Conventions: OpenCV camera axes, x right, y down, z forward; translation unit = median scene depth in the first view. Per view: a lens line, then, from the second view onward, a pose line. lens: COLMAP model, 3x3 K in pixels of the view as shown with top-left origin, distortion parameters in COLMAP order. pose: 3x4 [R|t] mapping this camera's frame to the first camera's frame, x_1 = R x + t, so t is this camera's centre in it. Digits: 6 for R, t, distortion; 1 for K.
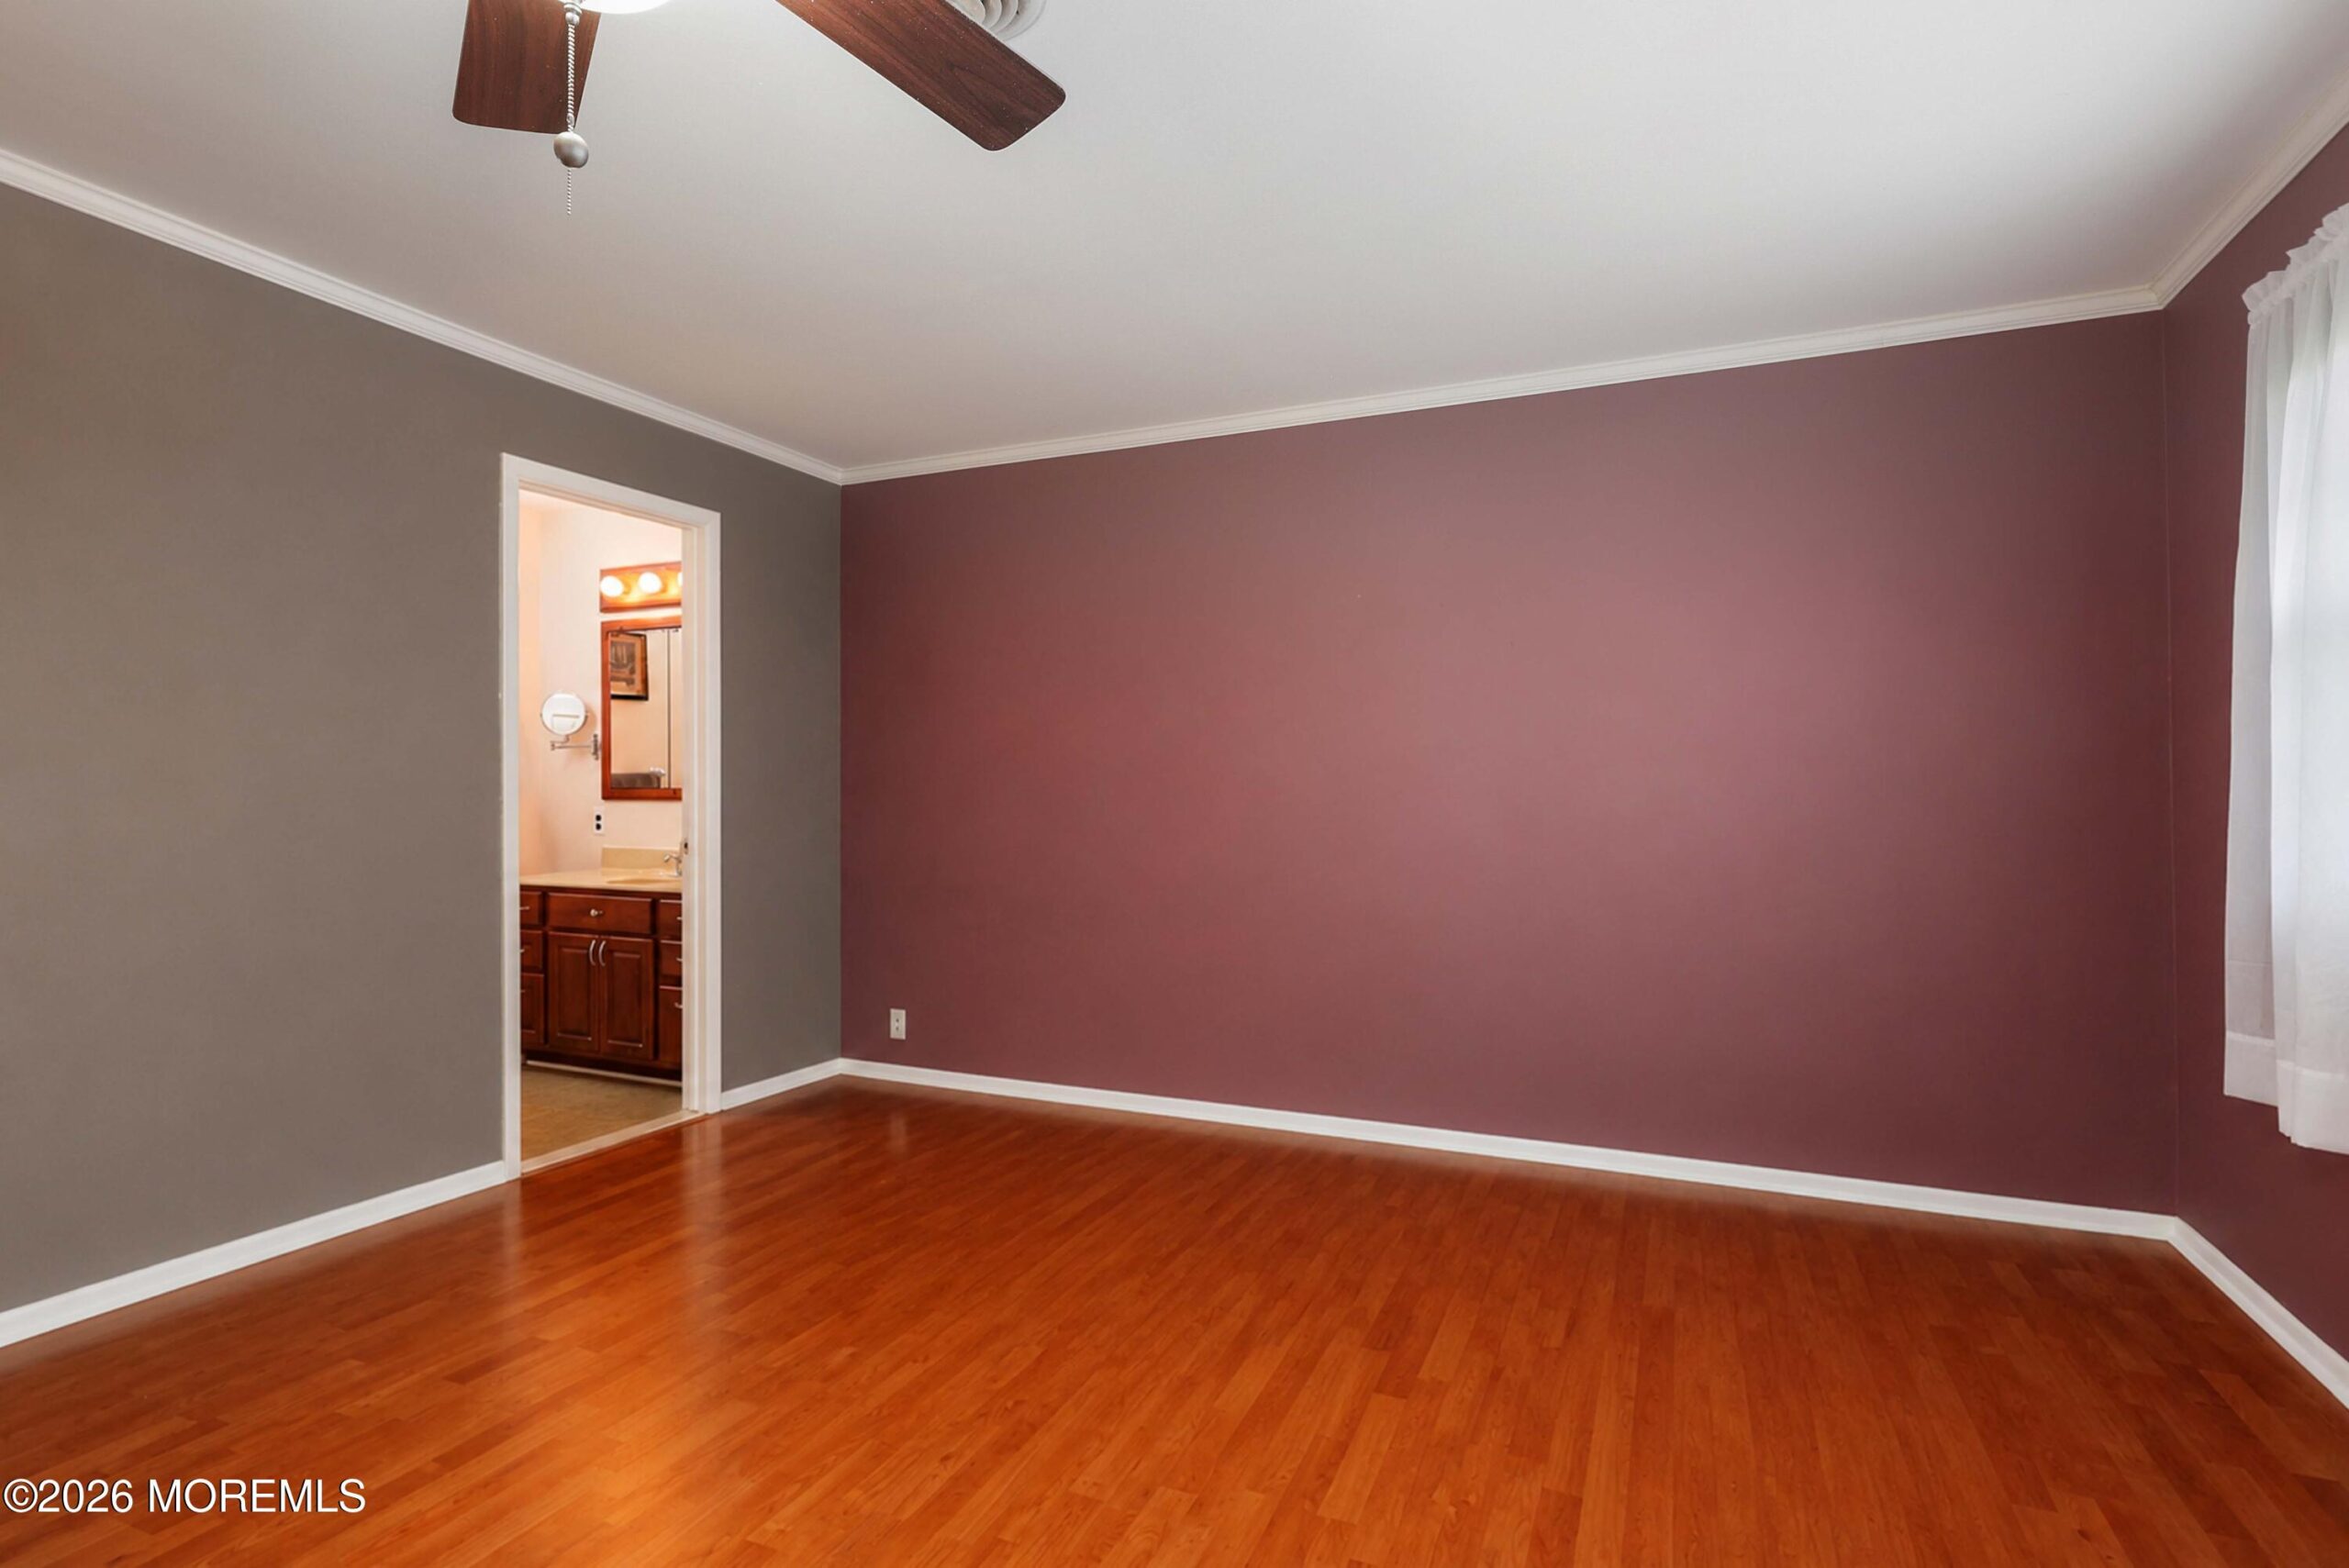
lens RADIAL K [[1191.5, 0, 1163.9], [0, 1191.5, 796.1], [0, 0, 1]] dist [-0.003026, 0.000142]
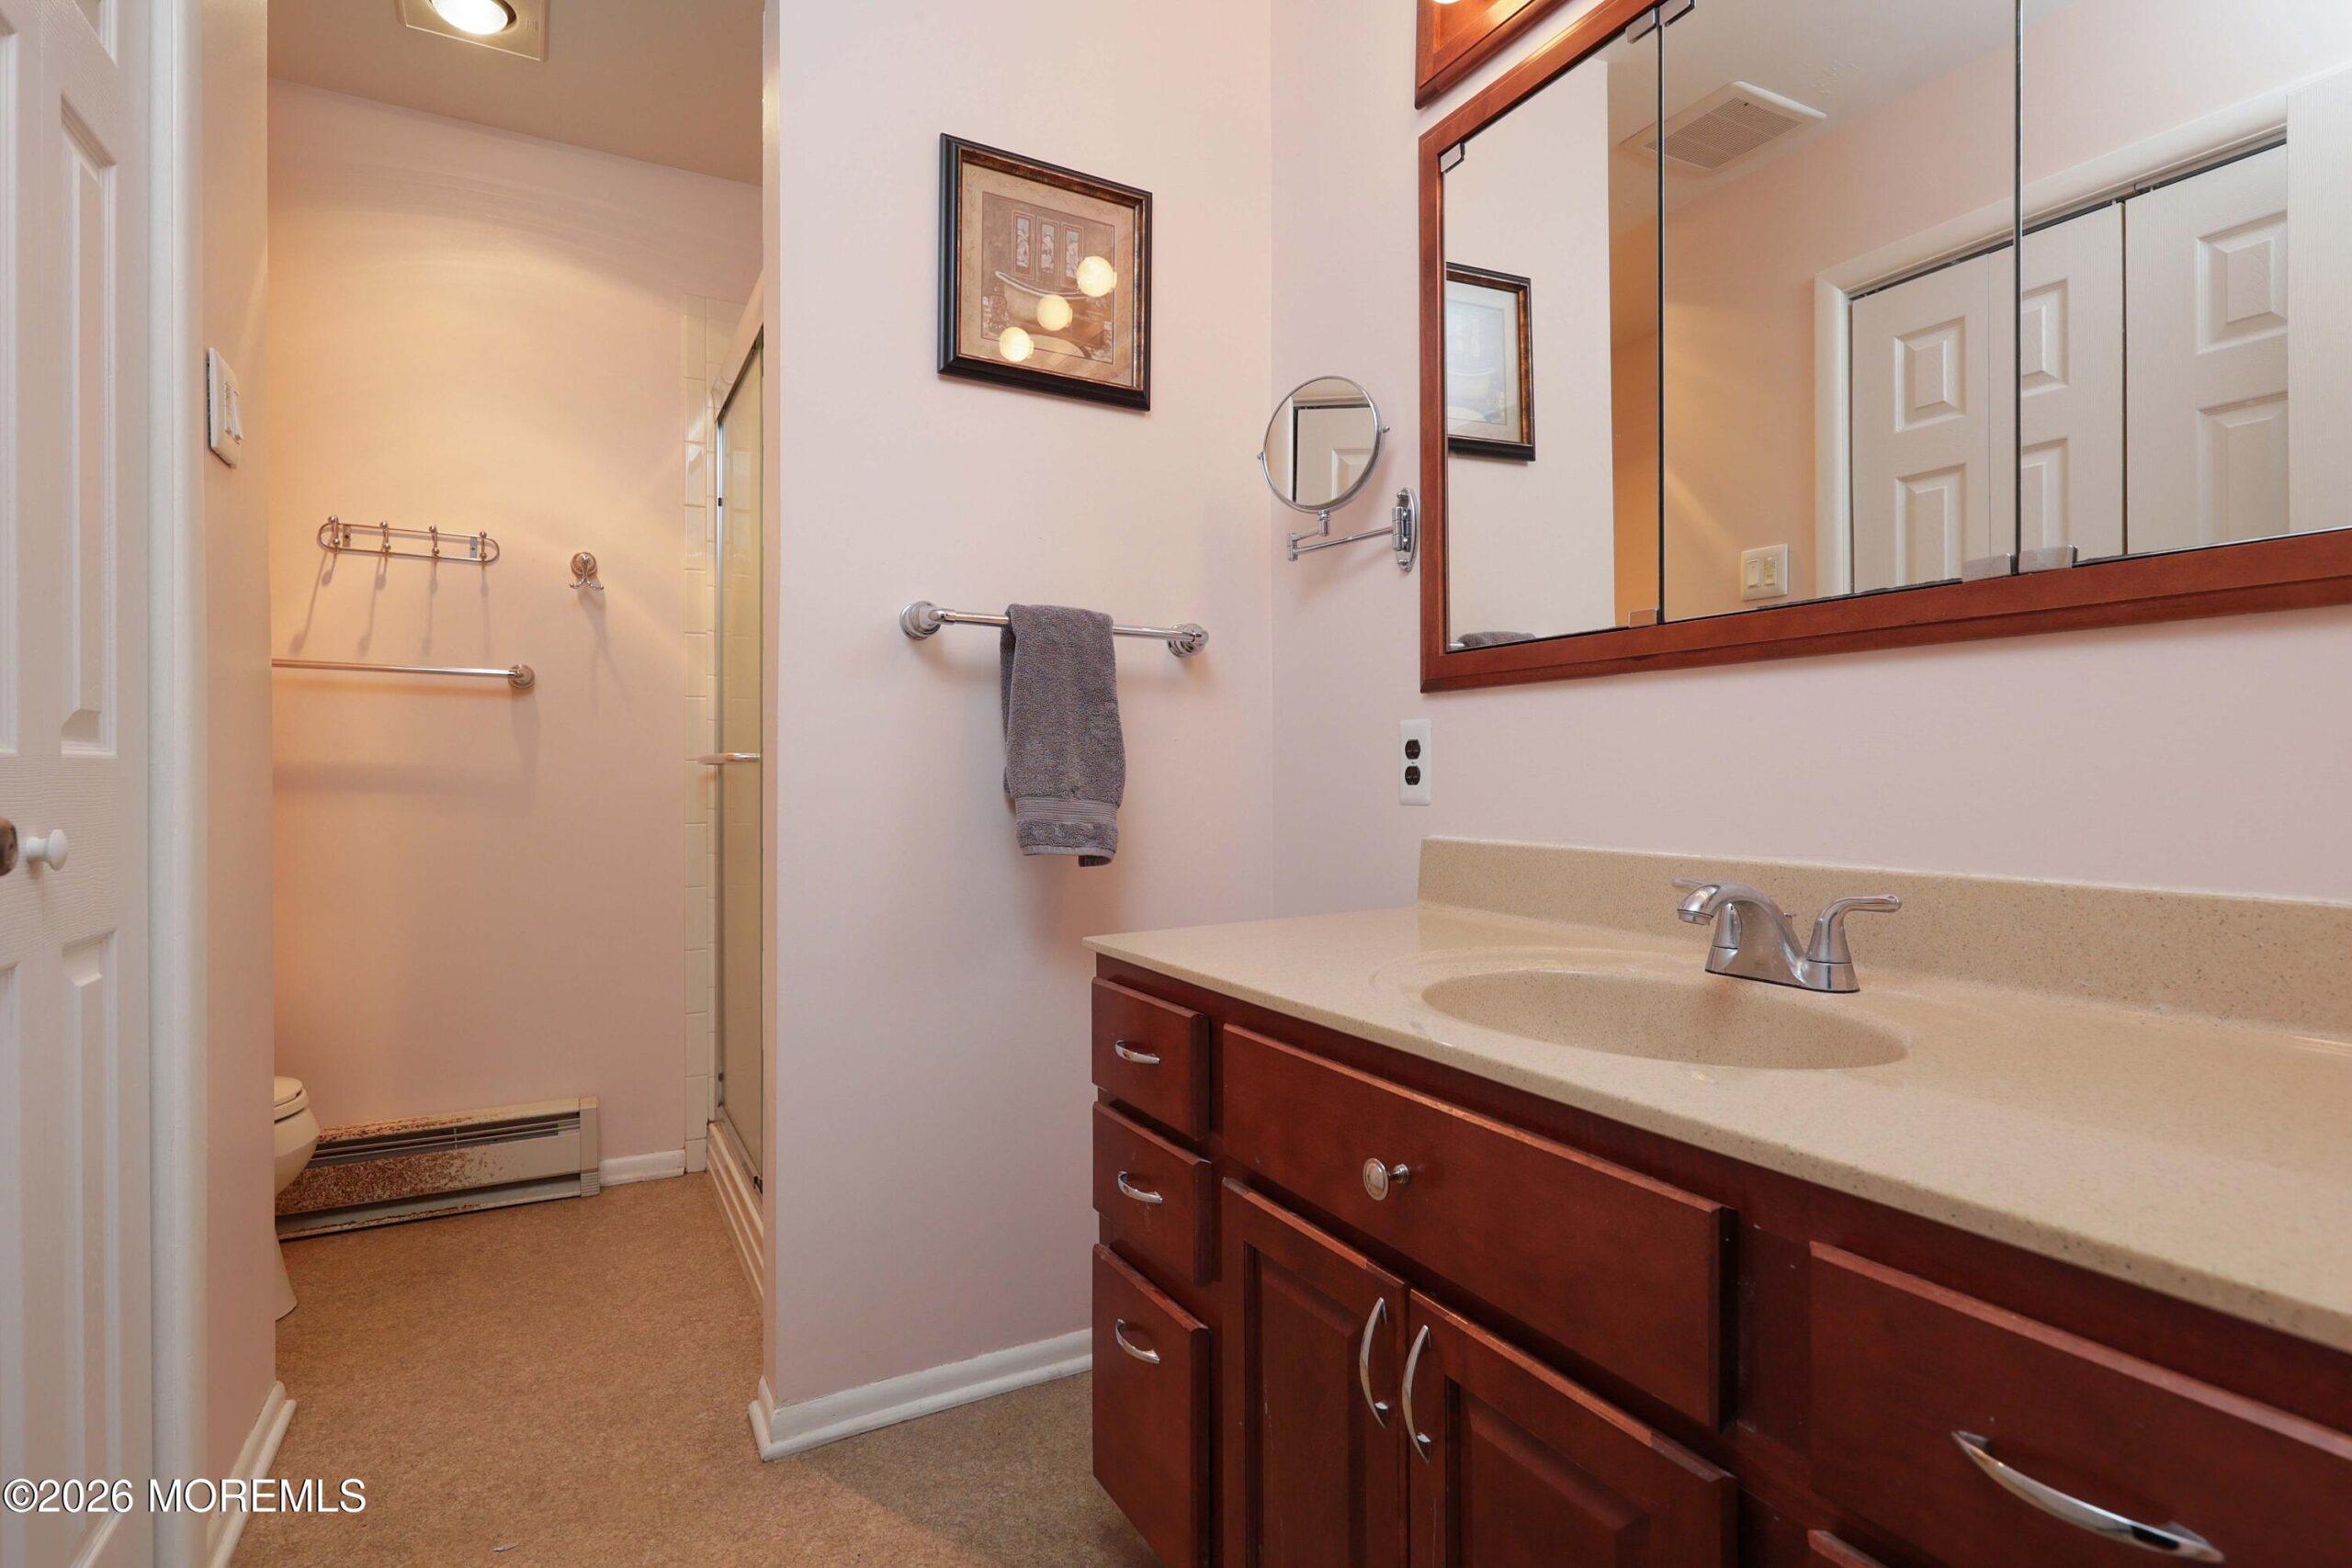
lens RADIAL K [[1192.9, 0, 1165.4], [0, 1192.9, 796.1], [0, 0, 1]] dist [-0.003026, 0.000142]
pose [[0.789302, 0.001531, -0.614003, -0.329641], [0.004458, 0.999956, 0.008224, 0.028103], [0.613989, -0.009229, 0.789261, 0.704426]]
